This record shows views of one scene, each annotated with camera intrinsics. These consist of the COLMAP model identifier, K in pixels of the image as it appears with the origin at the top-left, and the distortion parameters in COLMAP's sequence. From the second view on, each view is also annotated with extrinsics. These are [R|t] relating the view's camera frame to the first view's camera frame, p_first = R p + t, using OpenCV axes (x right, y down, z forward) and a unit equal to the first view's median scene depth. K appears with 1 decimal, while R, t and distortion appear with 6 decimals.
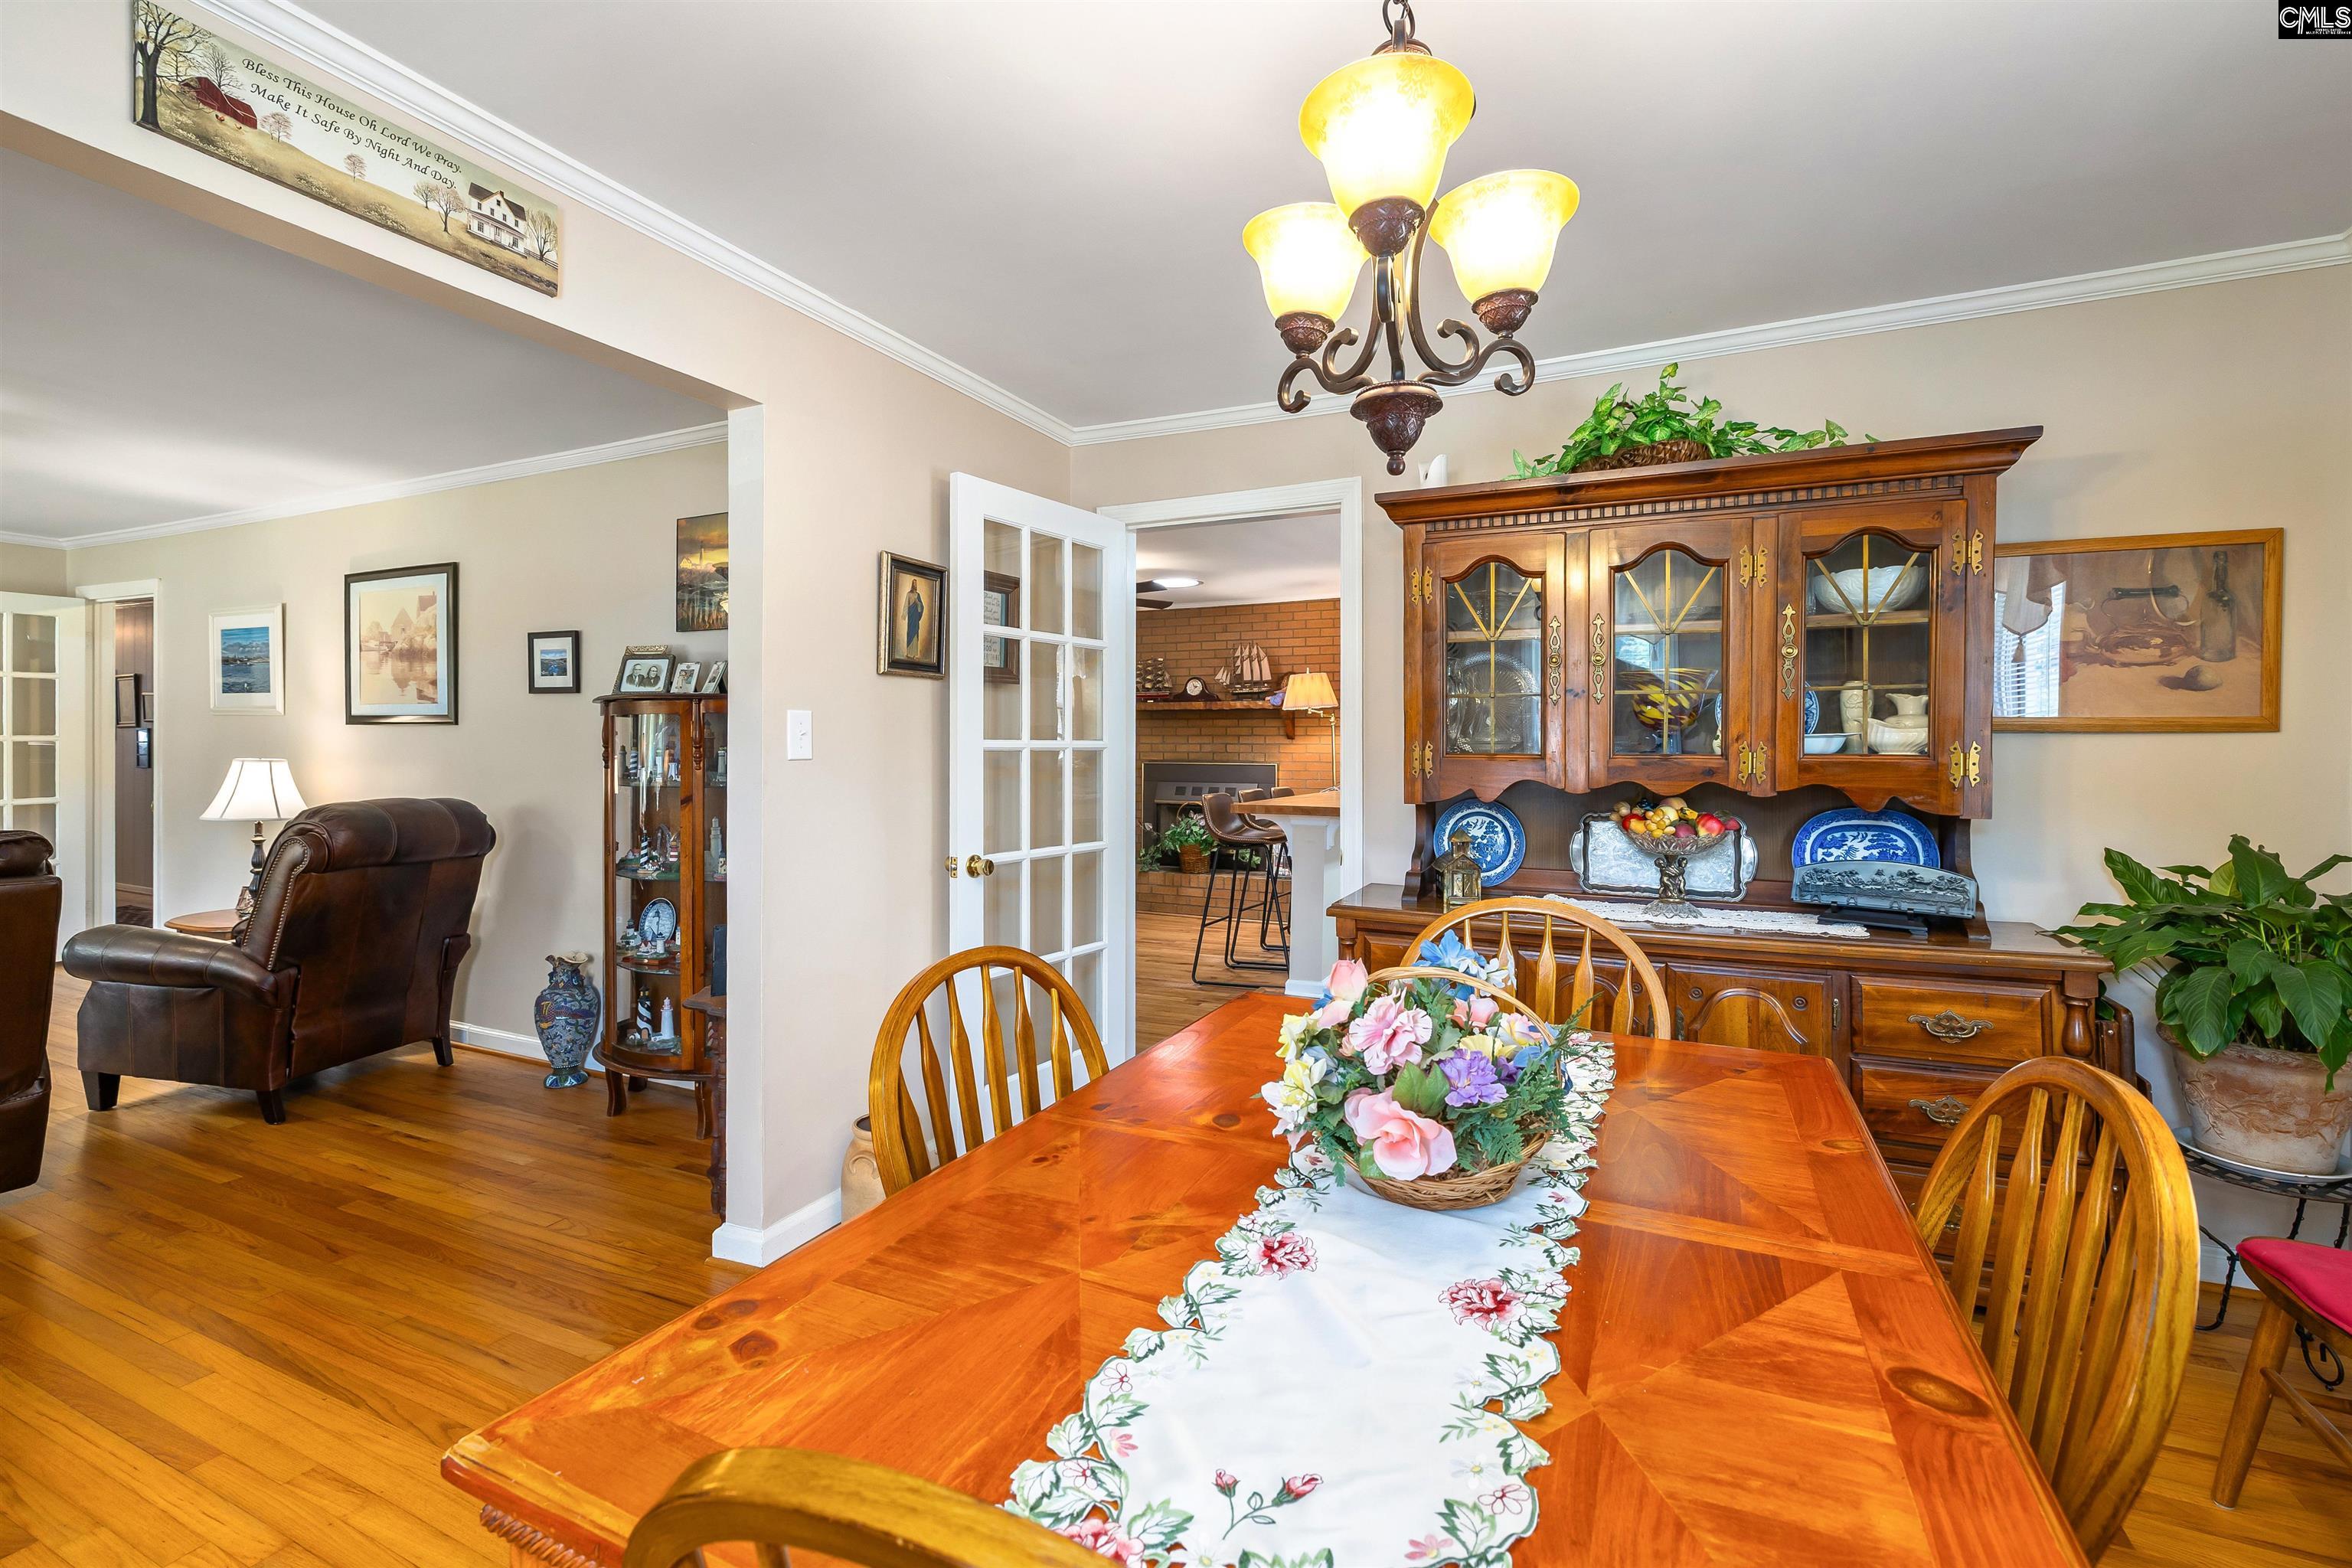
lens RADIAL K [[1045.5, 0, 1184.1], [0, 1045.5, 767.1], [0, 0, 1]] dist [0.001360, -0.000159]
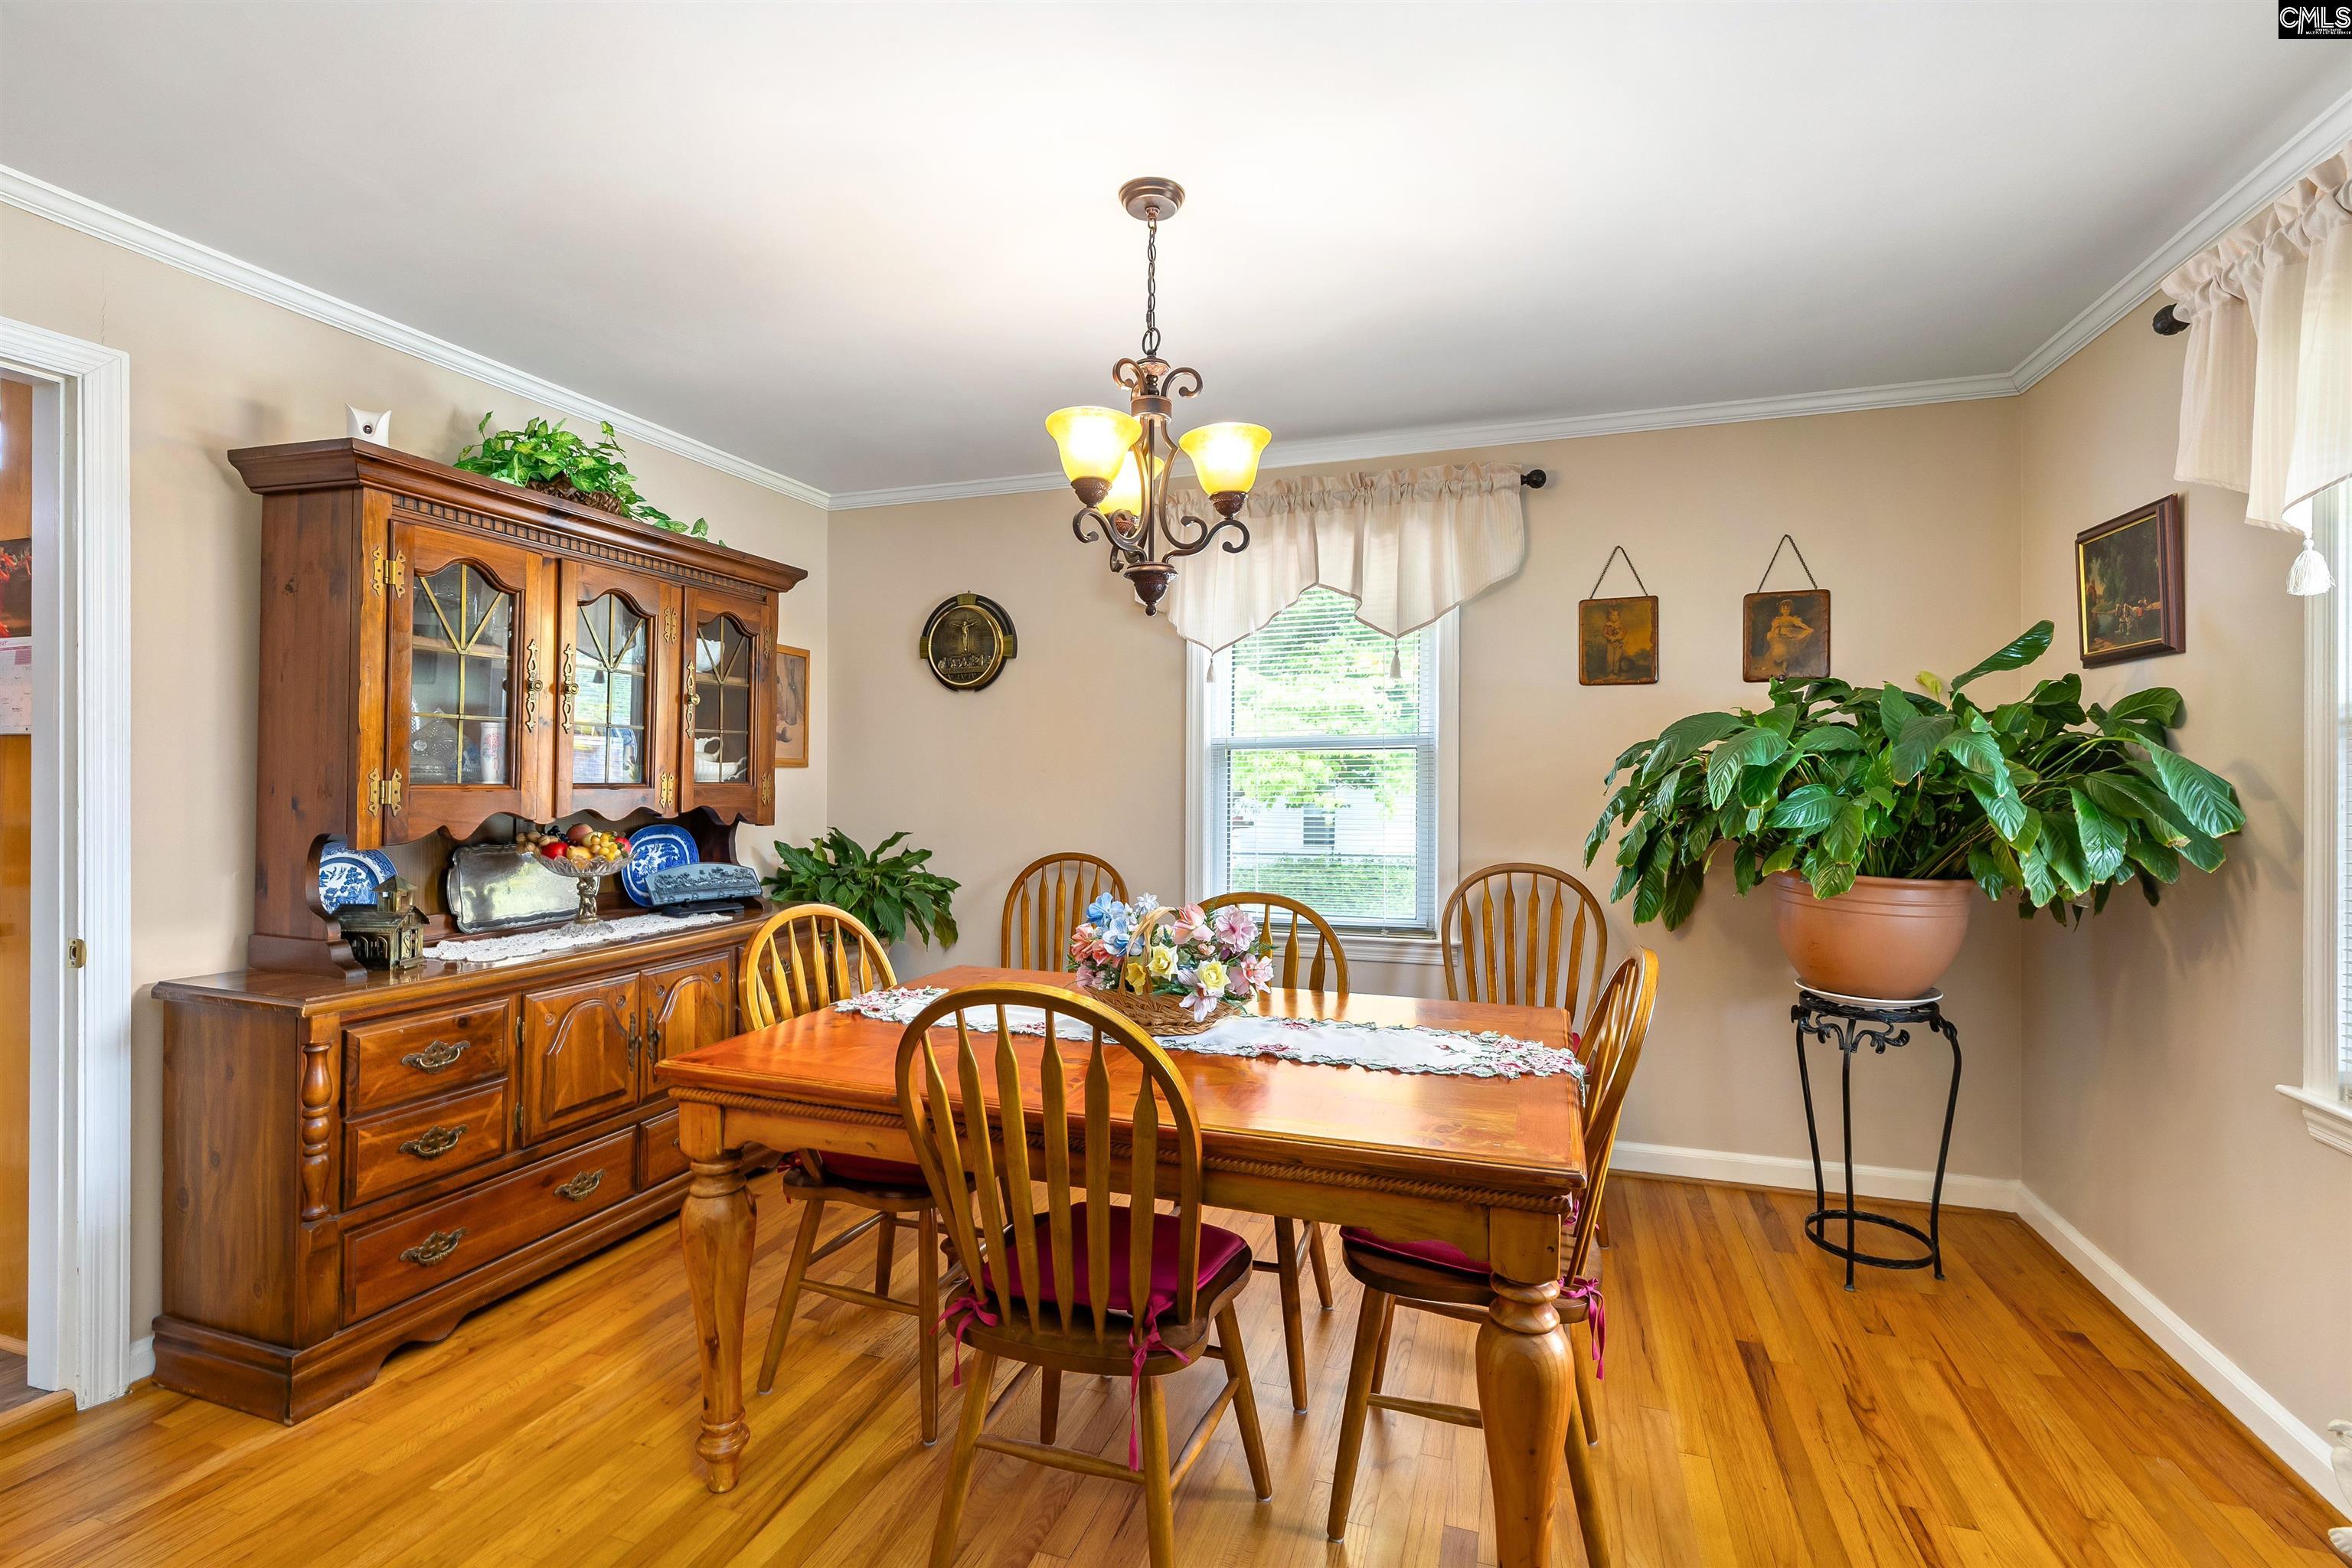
lens RADIAL K [[1045.5, 0, 1182.1], [0, 1045.5, 781.2], [0, 0, 1]] dist [0.001360, -0.000159]
pose [[-0.115348, -0.008294, 0.993290, -0.659595], [0.007921, 0.999926, 0.009269, -0.019054], [-0.993294, 0.008937, -0.115274, 0.521056]]
